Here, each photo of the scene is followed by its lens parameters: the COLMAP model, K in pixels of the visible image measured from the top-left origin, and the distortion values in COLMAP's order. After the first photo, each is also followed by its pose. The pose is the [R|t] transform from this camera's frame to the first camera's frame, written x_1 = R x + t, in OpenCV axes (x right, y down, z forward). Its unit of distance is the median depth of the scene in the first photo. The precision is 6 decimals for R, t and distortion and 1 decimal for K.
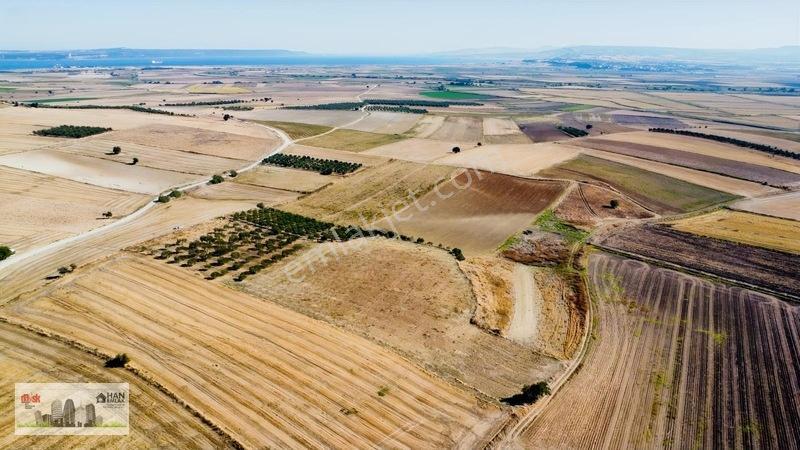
lens RADIAL K [[580.9, 0, 400.0], [0, 580.9, 225.0], [0, 0, 1]] dist [-0.023411, -0.009841]
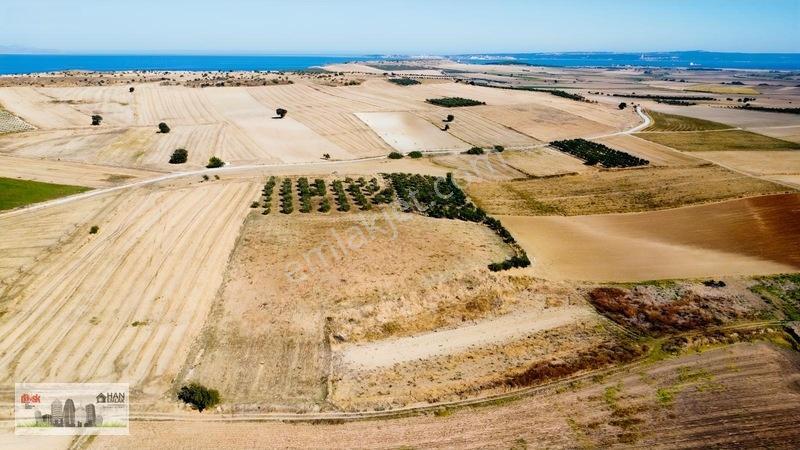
lens RADIAL K [[580.9, 0, 400.0], [0, 580.9, 225.0], [0, 0, 1]] dist [-0.023411, -0.009841]
pose [[0.613216, 0.223320, -0.757690, 0.531992], [-0.228194, 0.968390, 0.100739, -0.037292], [0.756236, 0.111126, 0.644793, 0.398661]]
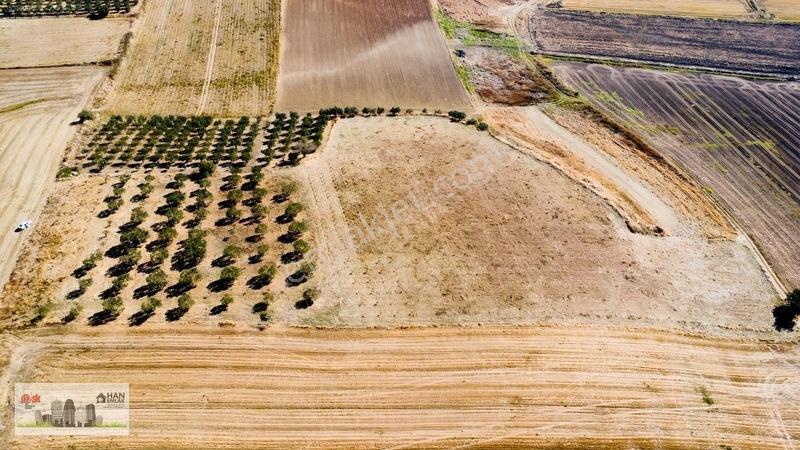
lens RADIAL K [[580.9, 0, 400.0], [0, 580.9, 225.0], [0, 0, 1]] dist [-0.023411, -0.009841]
pose [[0.809374, -0.374844, 0.452112, -0.341315], [0.161745, 0.882325, 0.441975, -0.166492], [-0.564581, -0.284596, 0.774760, 0.412190]]
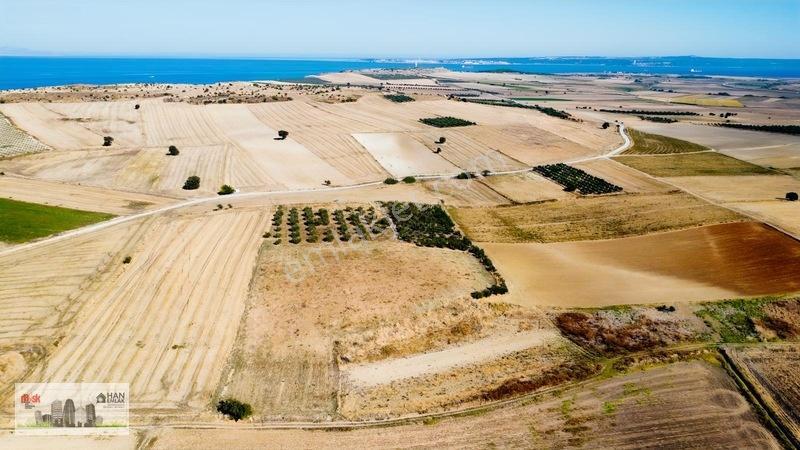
lens RADIAL K [[580.9, 0, 400.0], [0, 580.9, 225.0], [0, 0, 1]] dist [-0.023411, -0.009841]
pose [[0.620388, 0.221277, -0.752433, 0.606897], [-0.231099, 0.968356, 0.094233, -0.089659], [0.749474, 0.115425, 0.651894, 0.319502]]
